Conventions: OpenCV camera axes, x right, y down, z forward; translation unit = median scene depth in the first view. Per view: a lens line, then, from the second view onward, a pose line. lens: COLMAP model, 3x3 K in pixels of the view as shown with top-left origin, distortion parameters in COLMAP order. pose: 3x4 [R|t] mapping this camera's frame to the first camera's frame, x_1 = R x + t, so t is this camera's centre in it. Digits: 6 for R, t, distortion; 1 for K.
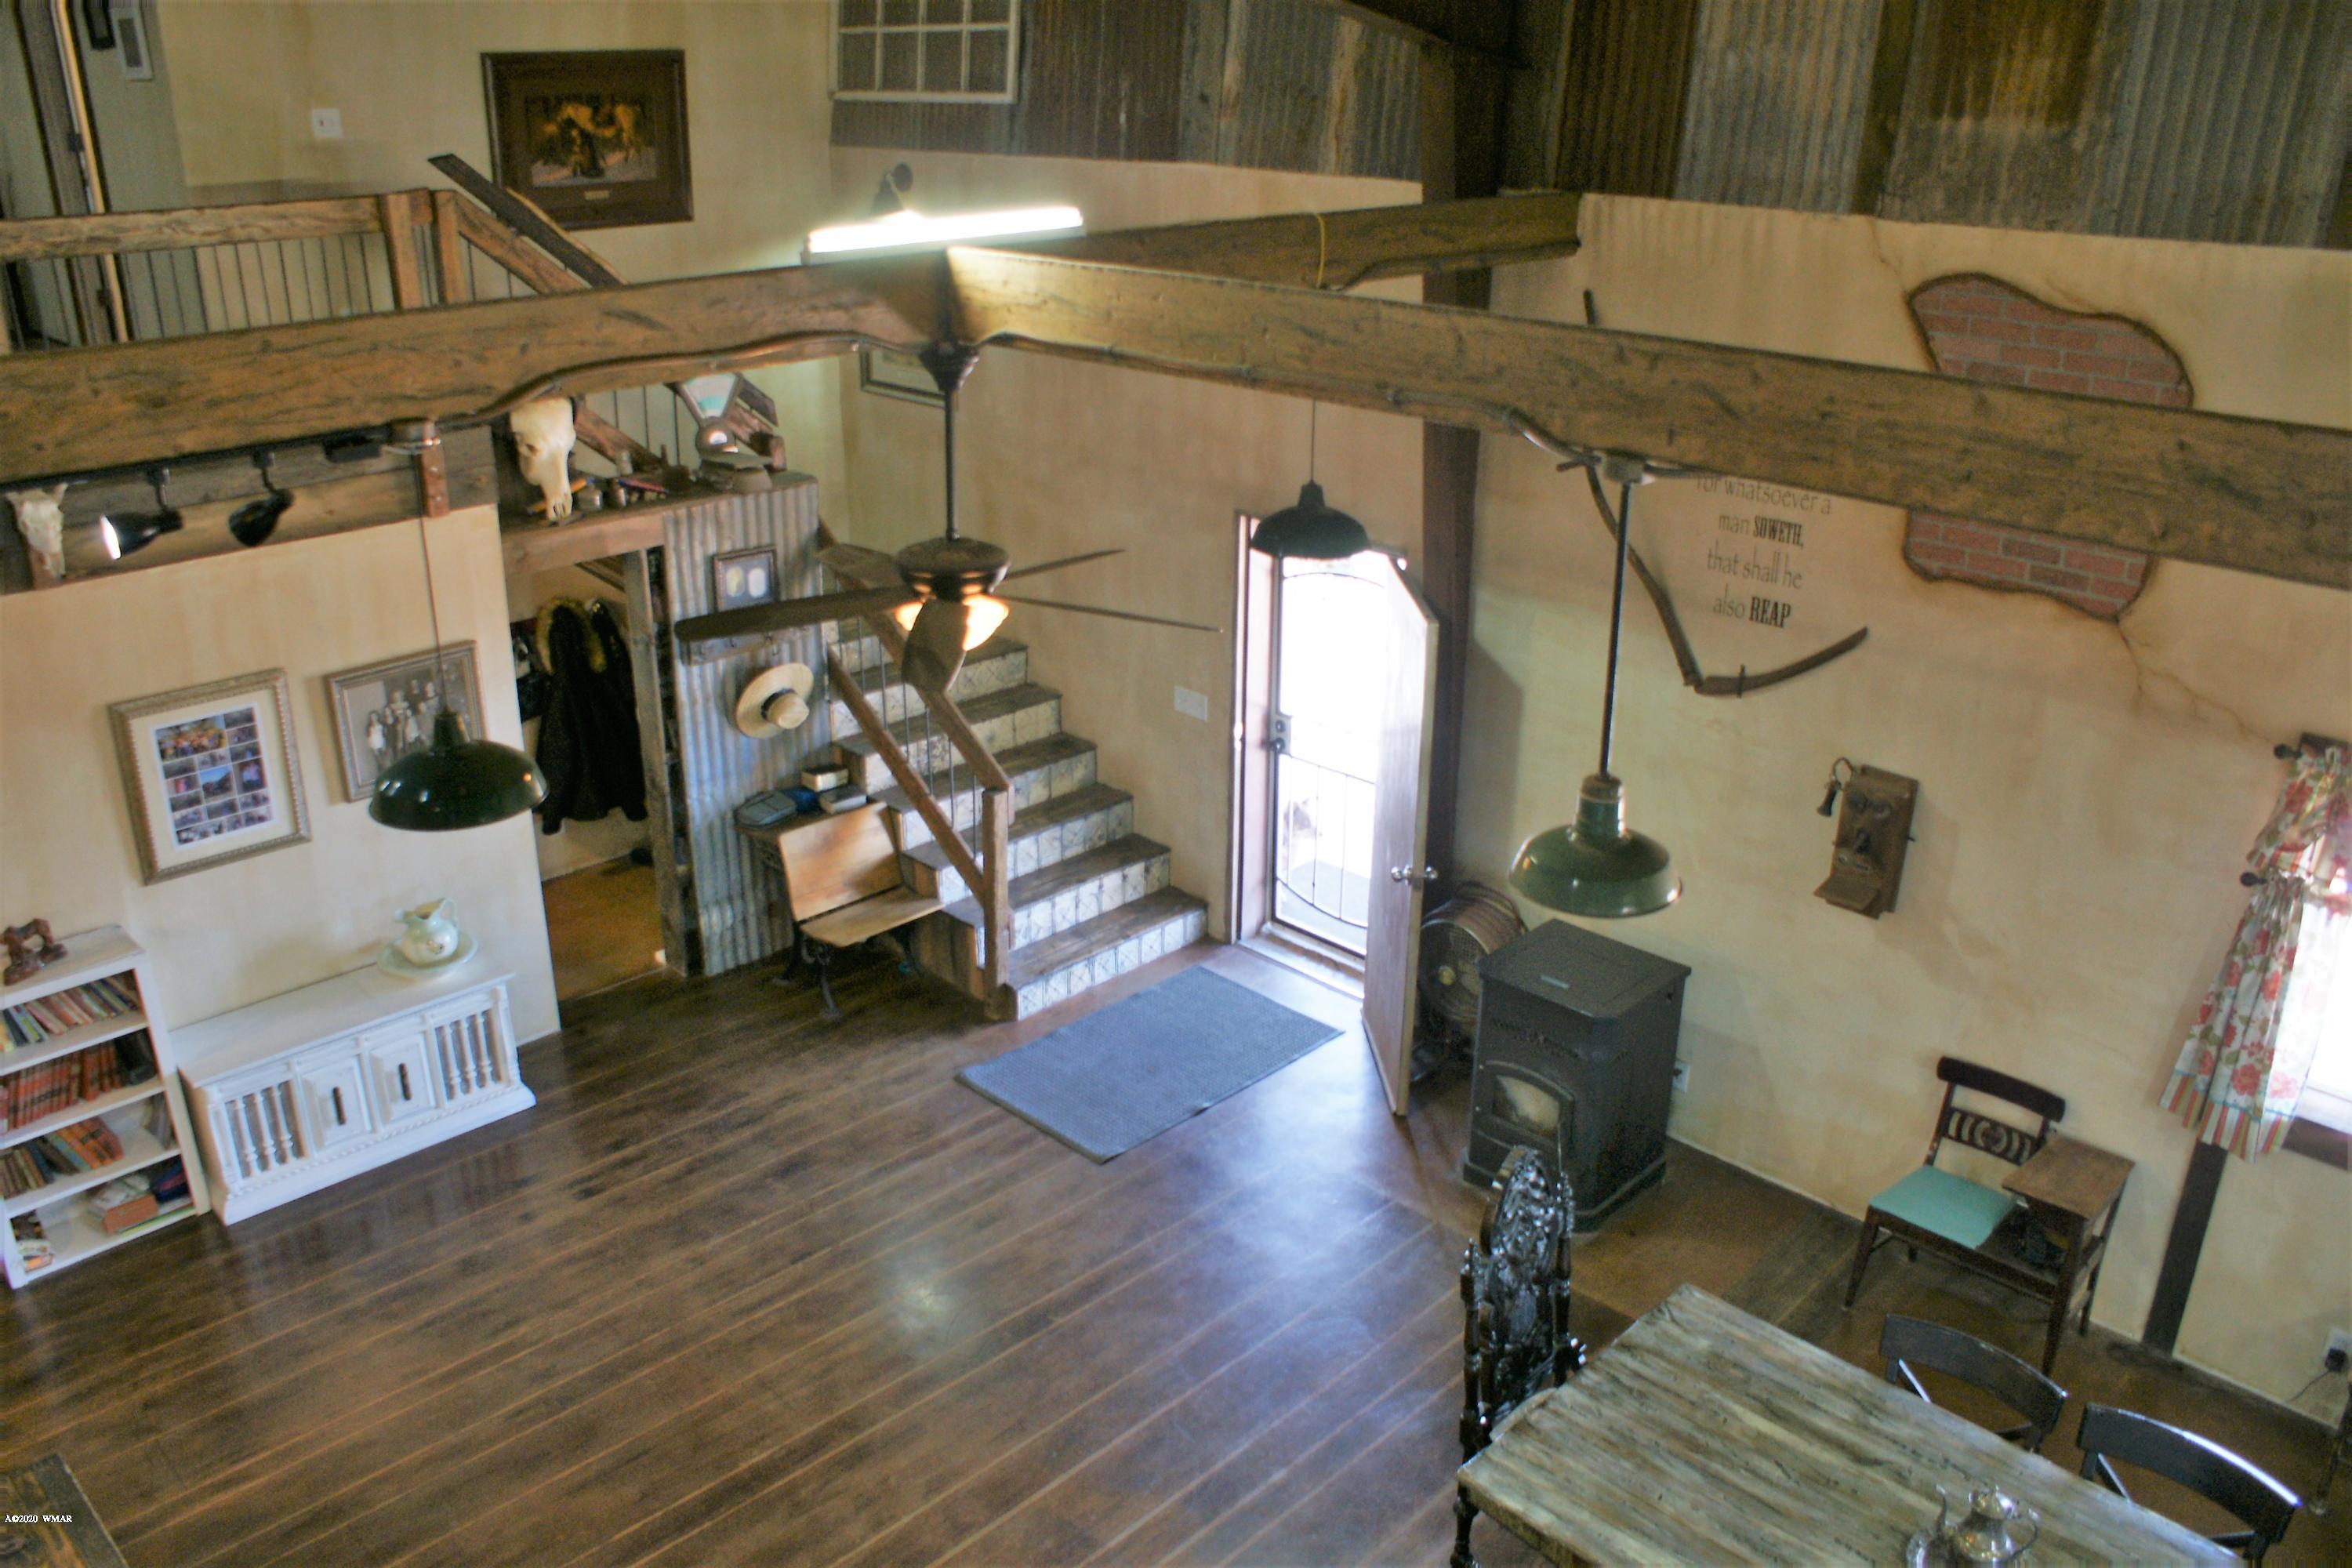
lens RADIAL K [[1887.0, 0, 1177.5], [0, 1887.0, 786.5], [0, 0, 1]] dist [-0.104608, 0.045999]
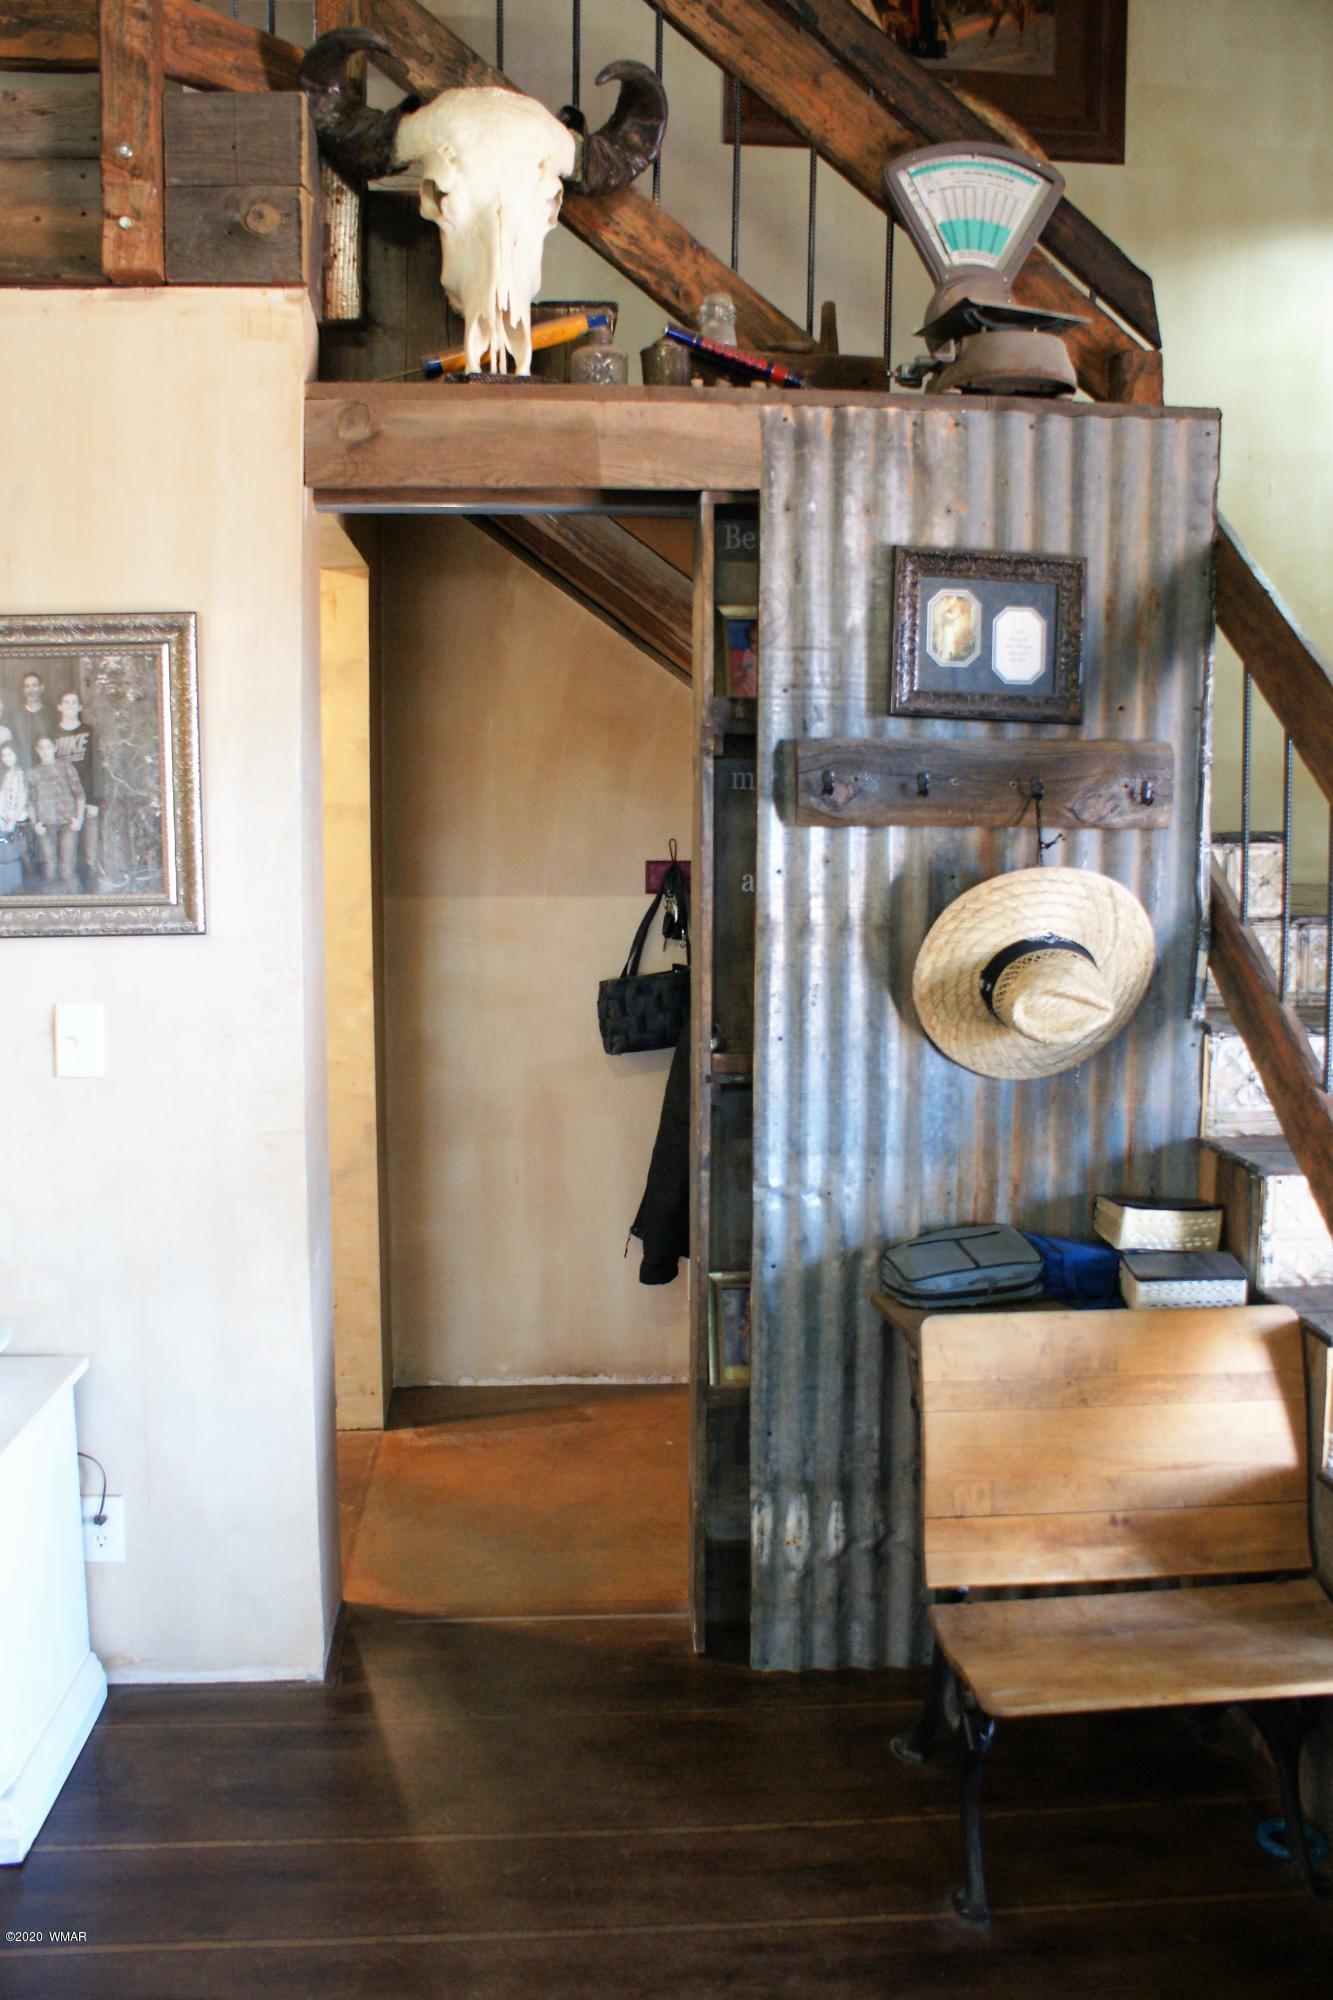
lens RADIAL K [[1604.6, 0, 675.4], [0, 1604.6, 984.5], [0, 0, 1]] dist [-0.104608, 0.045999]
pose [[0.756548, 0.057566, -0.651399, -0.062647], [-0.240914, 0.950592, -0.195796, 0.035864], [0.607943, 0.305060, 0.733037, 0.738022]]
